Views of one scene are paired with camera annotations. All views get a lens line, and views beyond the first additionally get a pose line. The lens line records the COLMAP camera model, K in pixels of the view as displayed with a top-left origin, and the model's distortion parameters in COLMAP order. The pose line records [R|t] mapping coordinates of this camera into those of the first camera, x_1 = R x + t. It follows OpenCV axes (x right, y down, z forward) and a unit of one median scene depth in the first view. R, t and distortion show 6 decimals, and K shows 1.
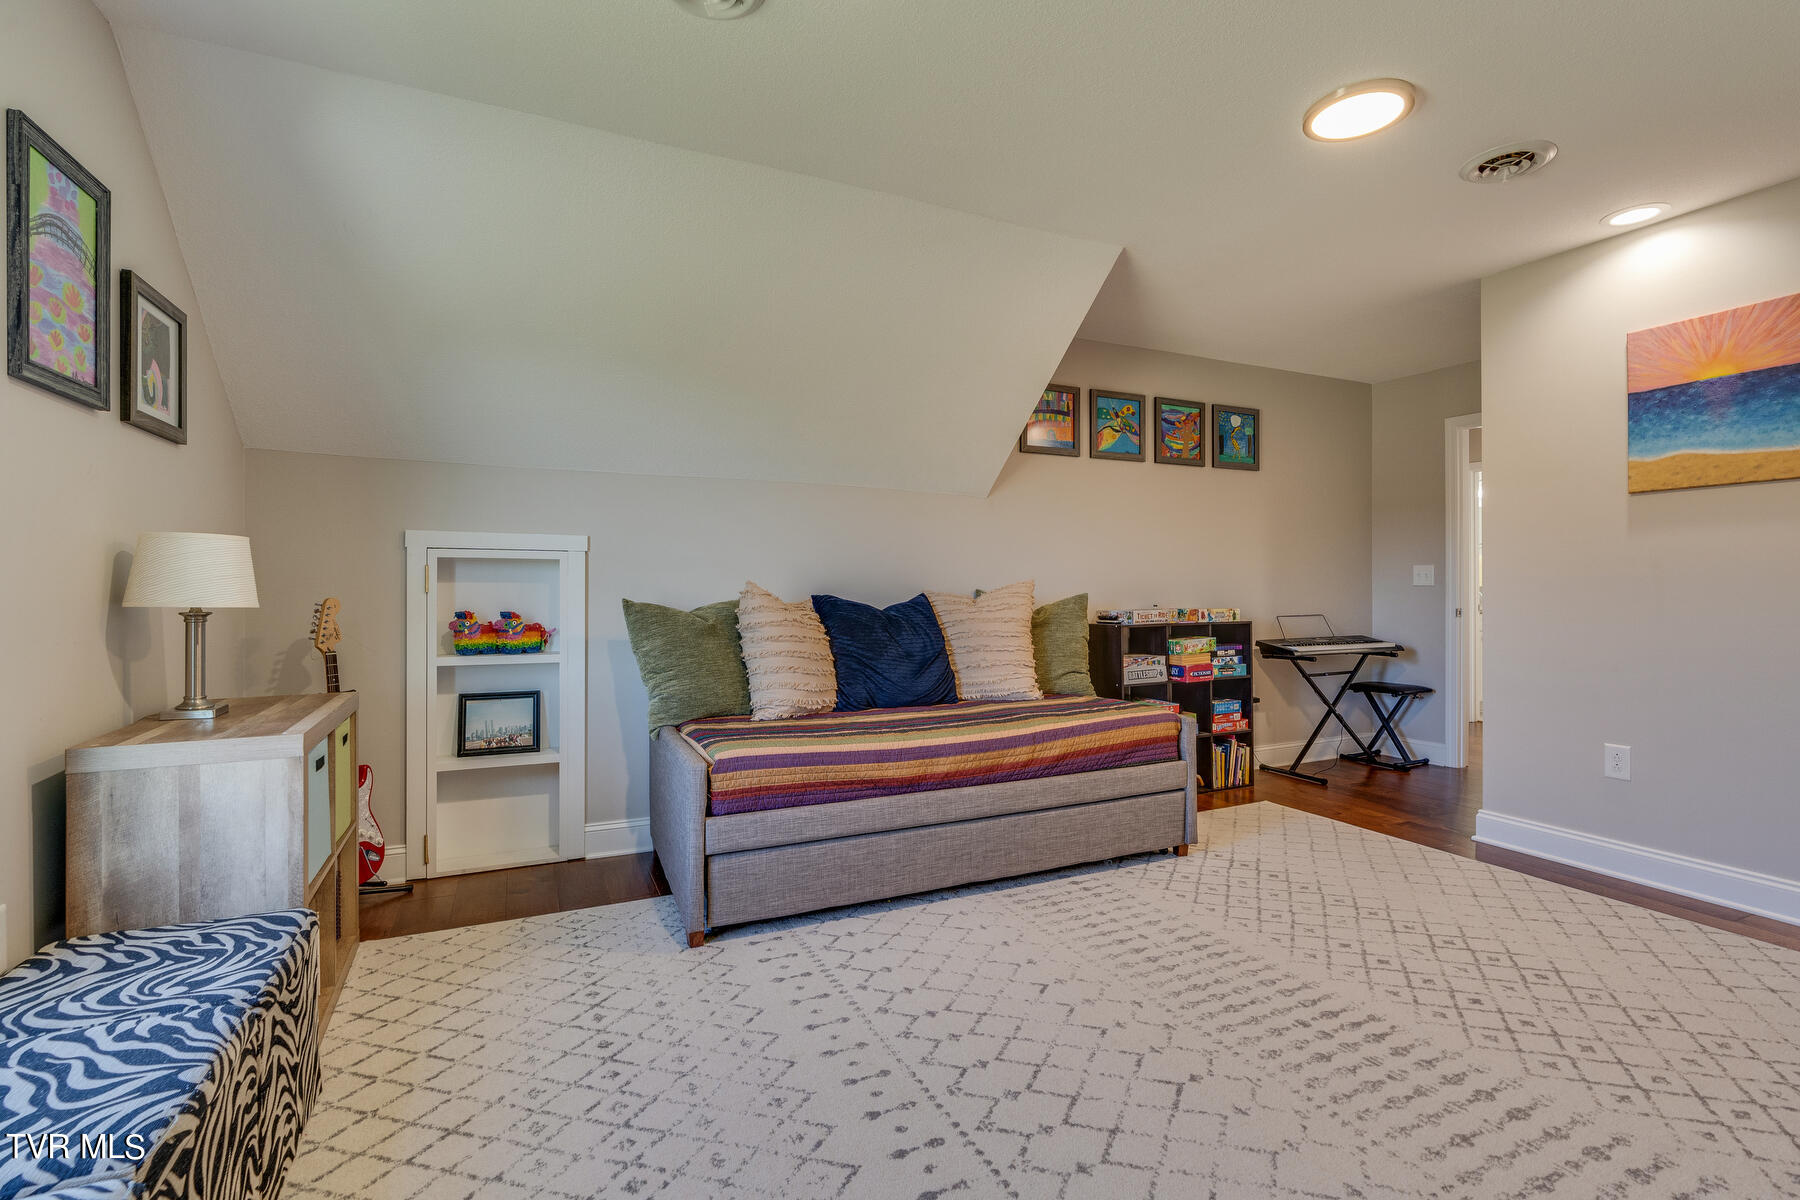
lens RADIAL K [[822.9, 0, 908.6], [0, 822.9, 585.2], [0, 0, 1]] dist [-0.002289, 0.001003]
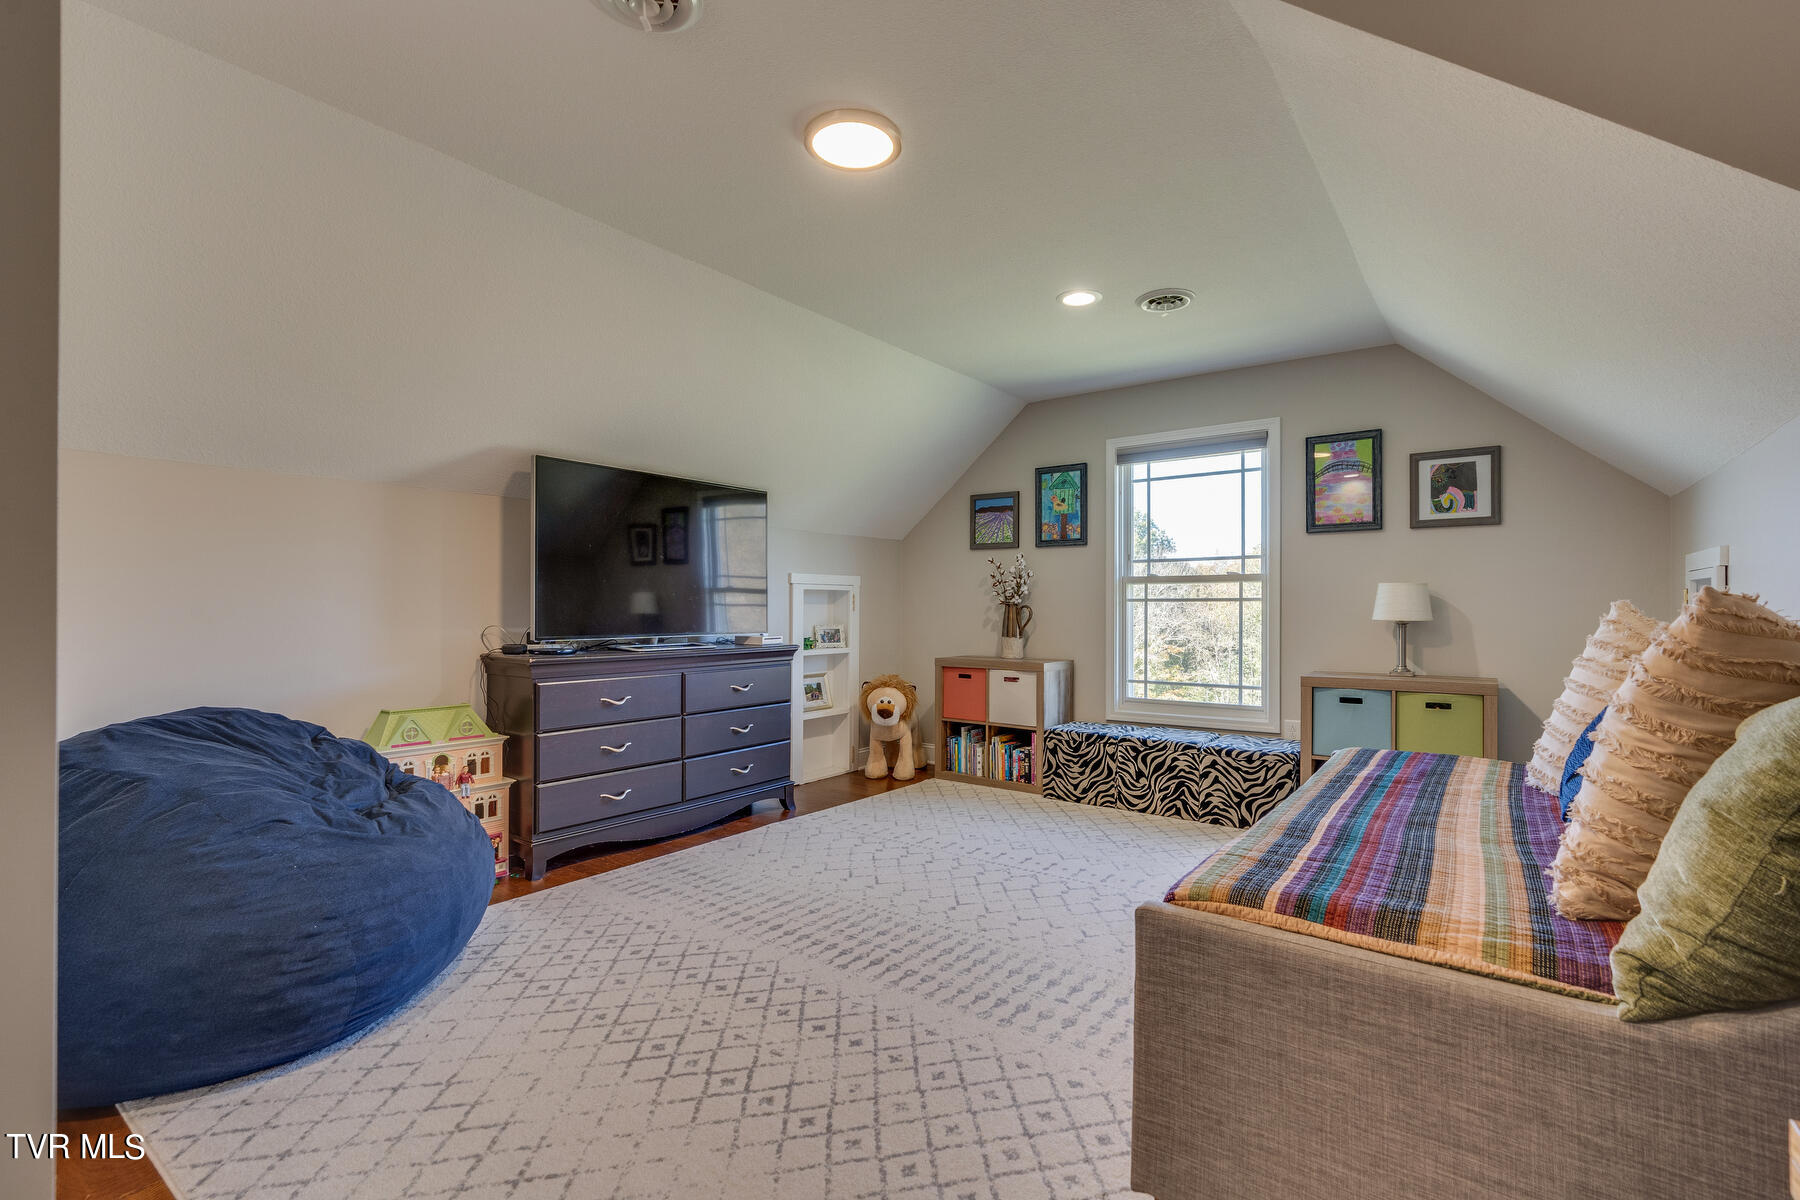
lens RADIAL K [[822.9, 0, 922.9], [0, 822.9, 610.3], [0, 0, 1]] dist [-0.002289, 0.001003]
pose [[-0.873330, -0.002068, -0.487124, 0.920157], [-0.002924, 0.999995, 0.000996, 0.004696], [0.487120, 0.002294, -0.873332, 1.842958]]
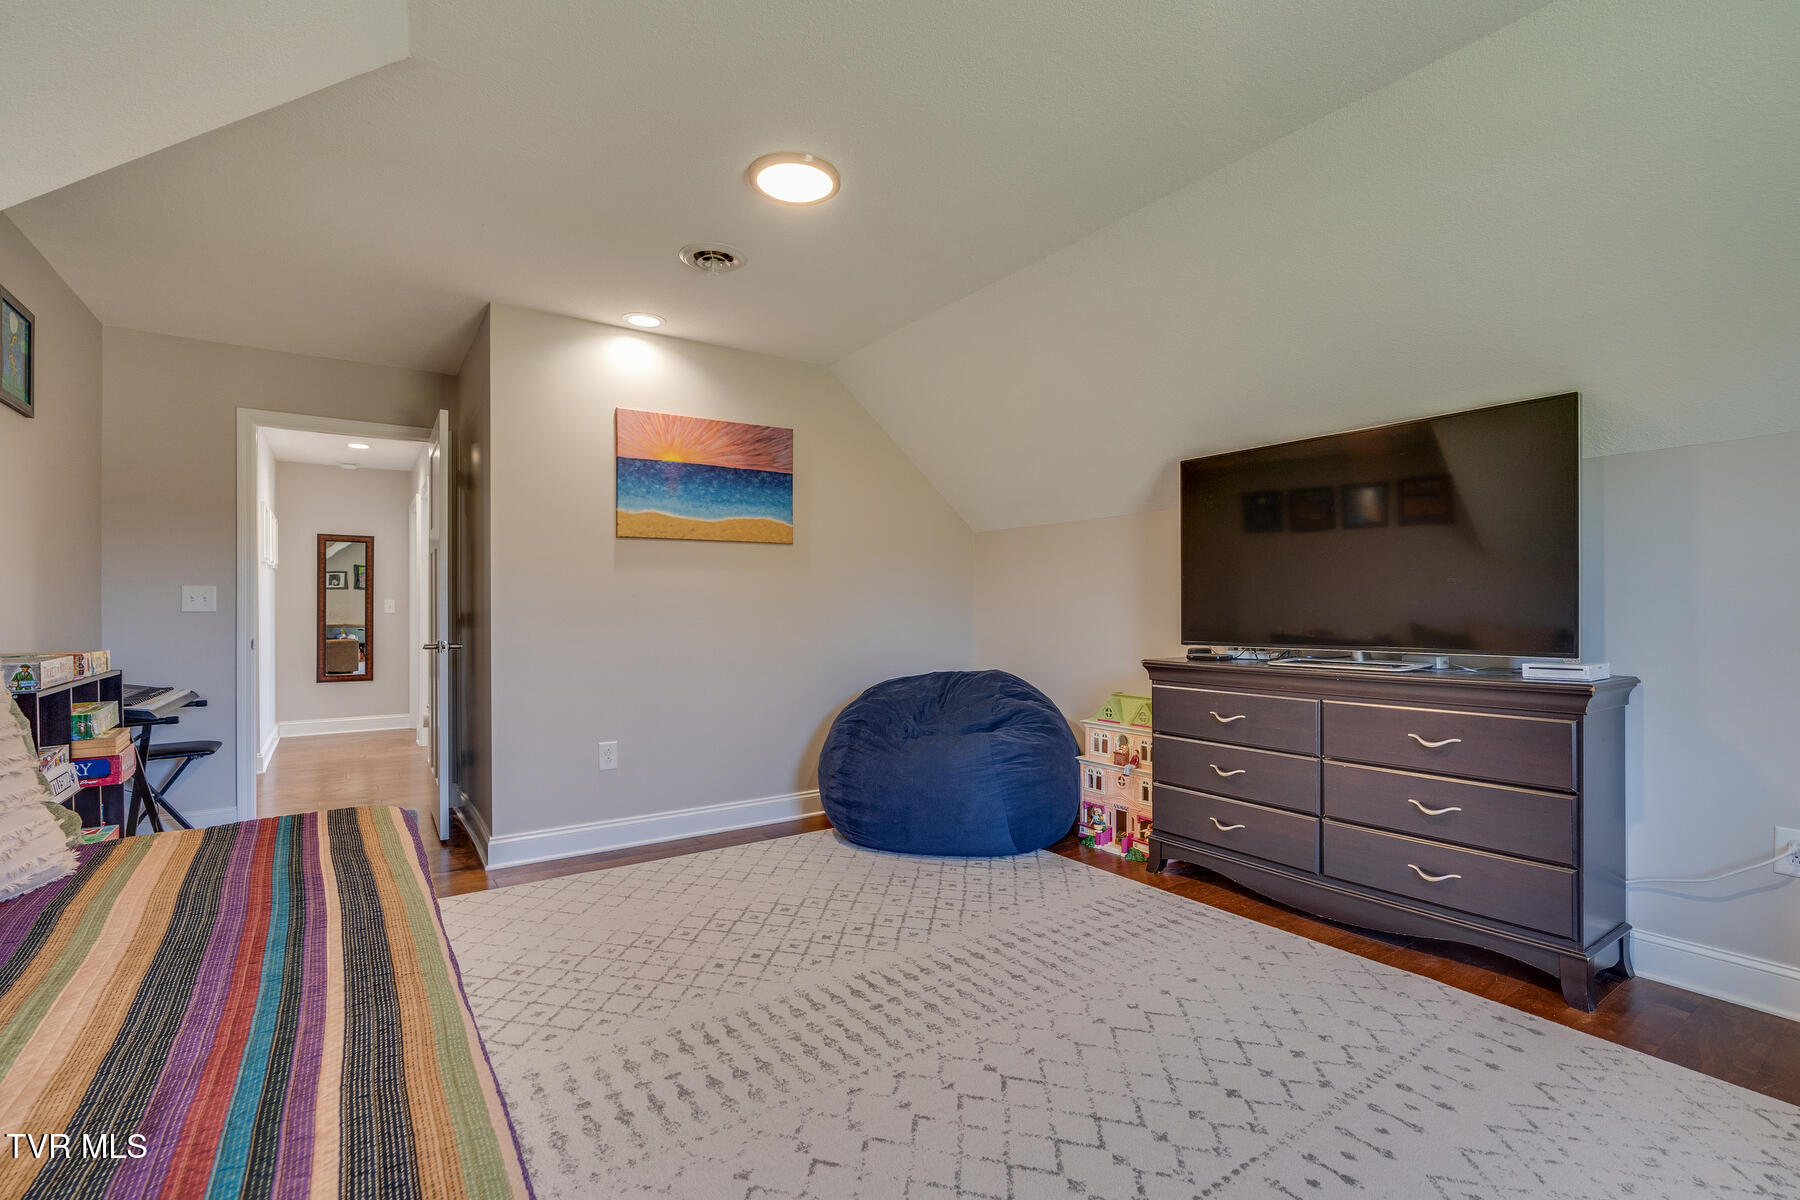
lens RADIAL K [[822.9, 0, 906.1], [0, 822.9, 609.9], [0, 0, 1]] dist [-0.002289, 0.001003]
pose [[-0.161563, 0.001330, 0.986861, -0.535700], [0.001374, 0.999998, -0.001123, 0.000585], [-0.986861, 0.001174, -0.161565, 0.985491]]
